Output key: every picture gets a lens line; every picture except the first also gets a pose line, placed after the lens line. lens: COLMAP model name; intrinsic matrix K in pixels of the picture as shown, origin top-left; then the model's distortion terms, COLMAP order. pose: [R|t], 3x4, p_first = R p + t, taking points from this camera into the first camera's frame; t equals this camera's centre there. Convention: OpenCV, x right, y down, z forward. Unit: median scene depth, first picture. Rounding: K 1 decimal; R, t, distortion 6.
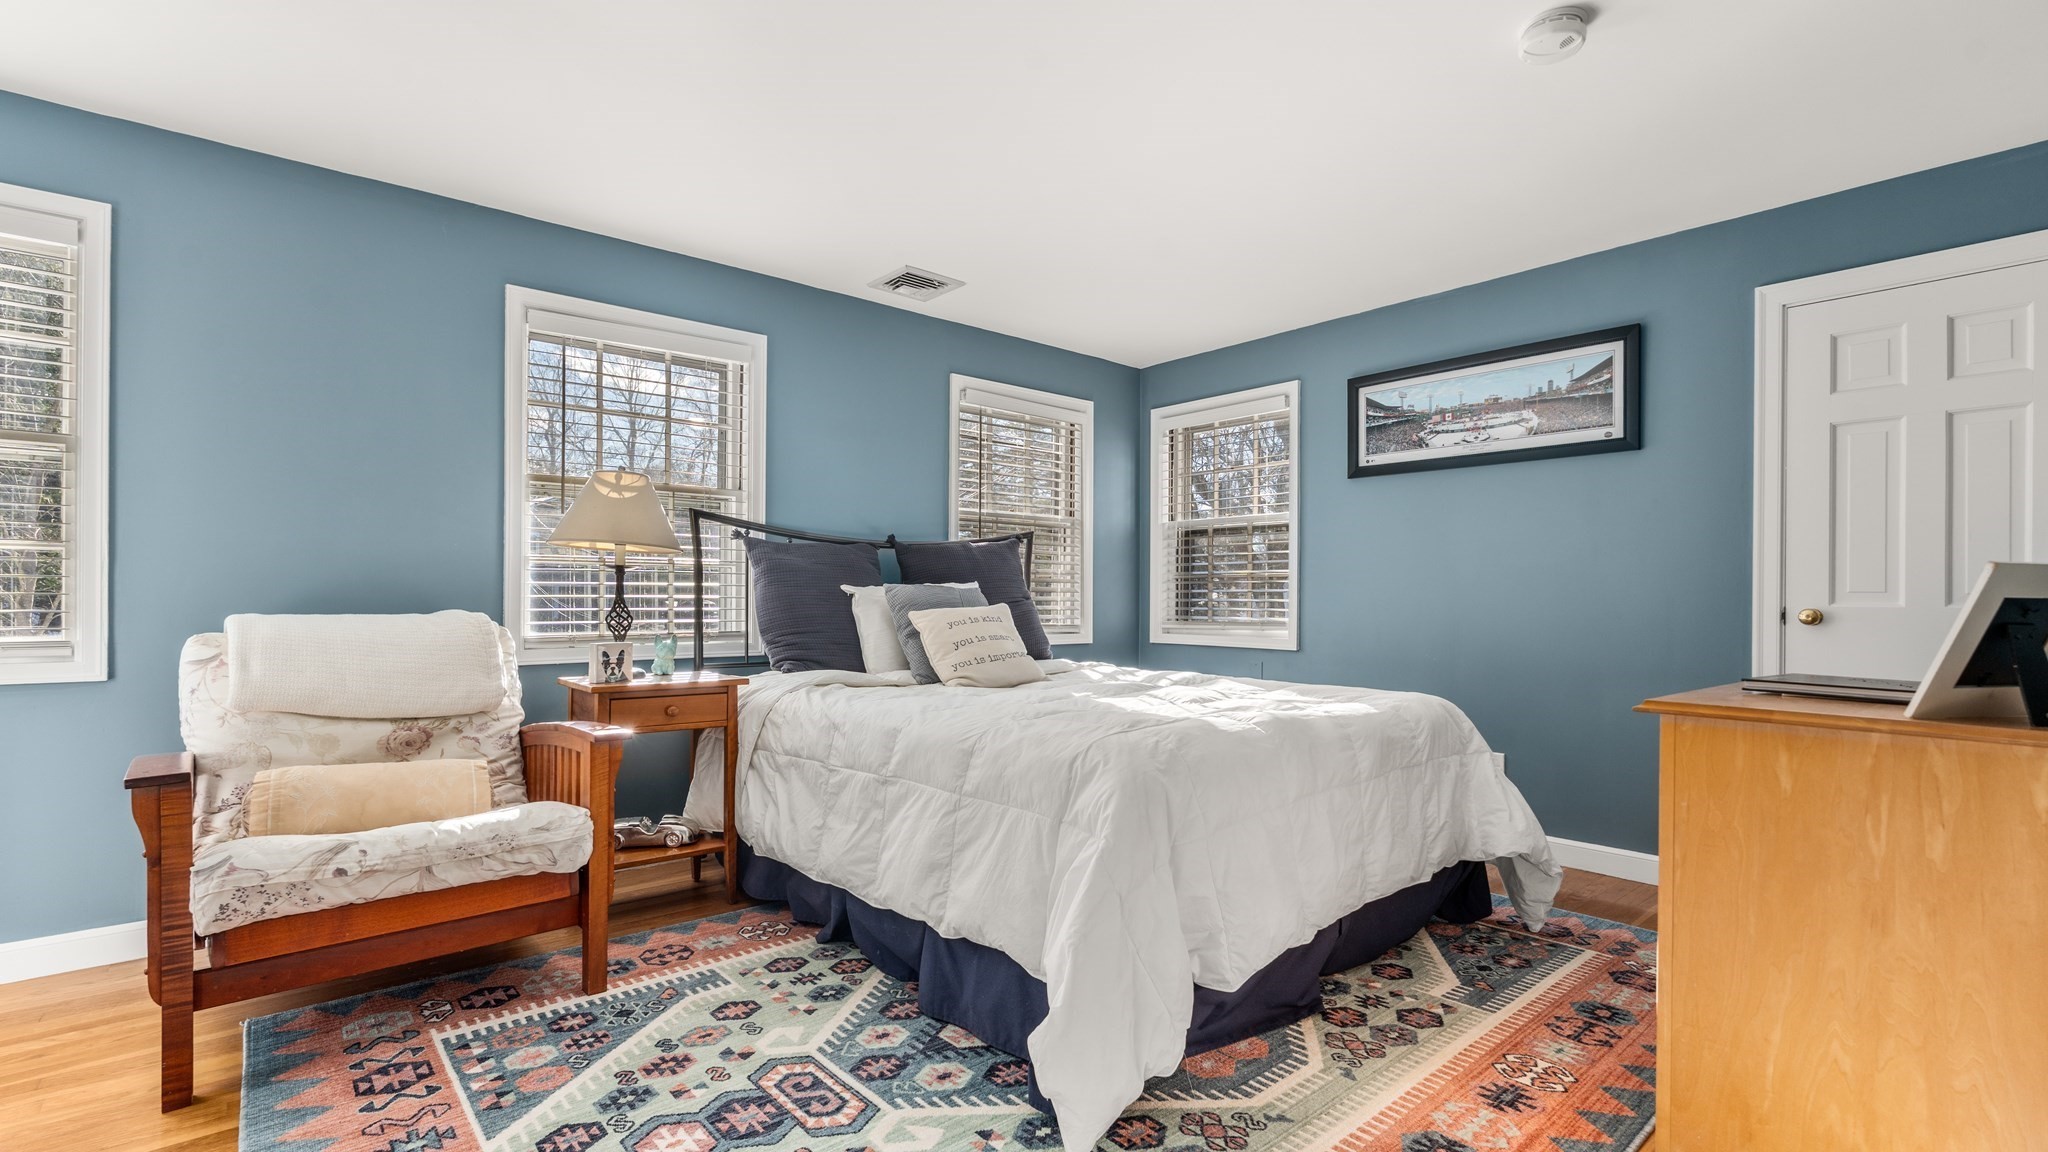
lens RADIAL K [[913.1, 0, 1019.4], [0, 913.1, 584.0], [0, 0, 1]] dist [0.001871, 0.000260]
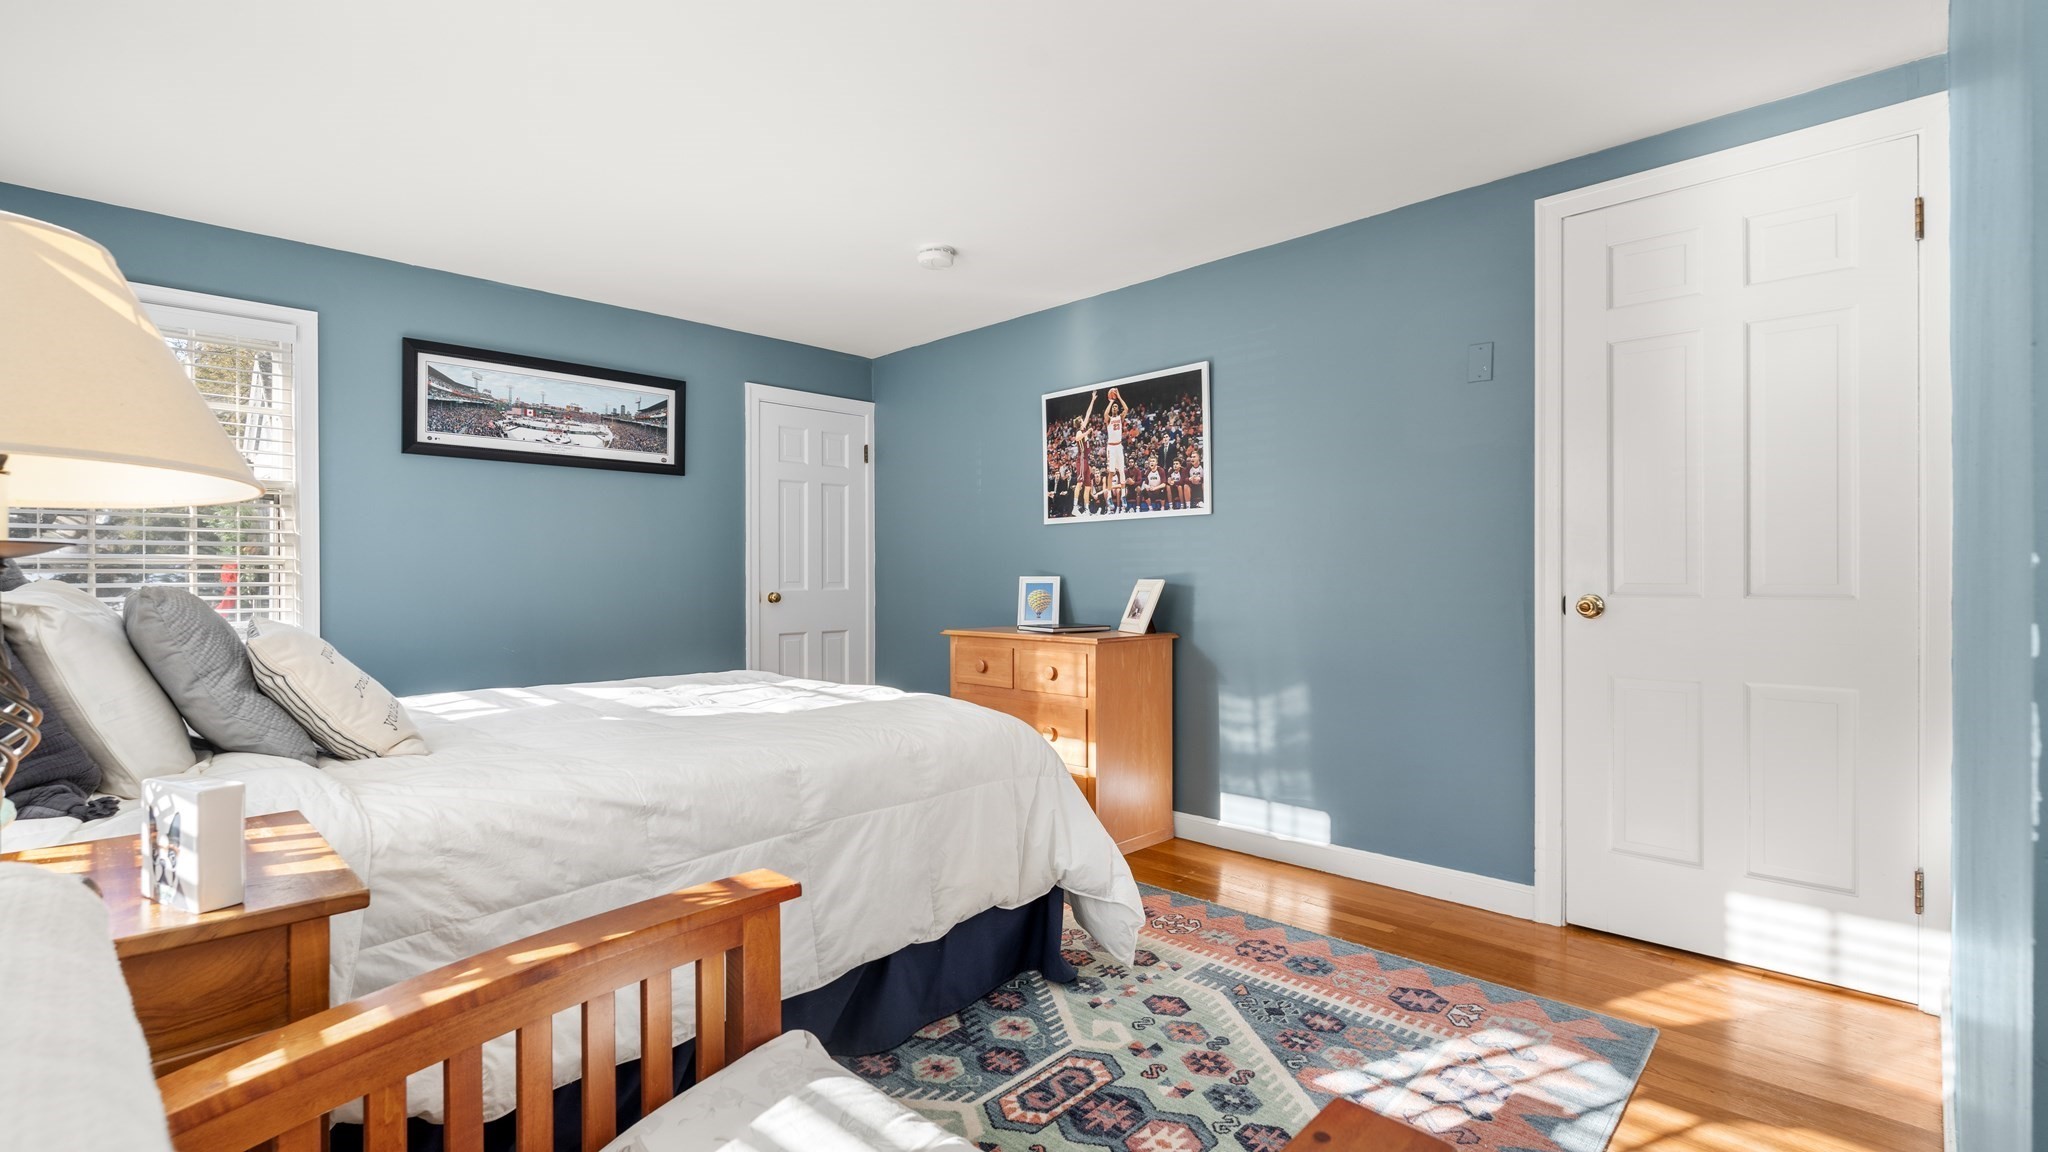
lens RADIAL K [[913.1, 0, 1019.4], [0, 913.1, 584.0], [0, 0, 1]] dist [0.001871, 0.000260]
pose [[-0.087956, -0.016674, 0.995985, -0.676178], [-0.011943, 0.999806, 0.015683, -0.016590], [-0.996053, -0.010515, -0.088138, 0.617987]]
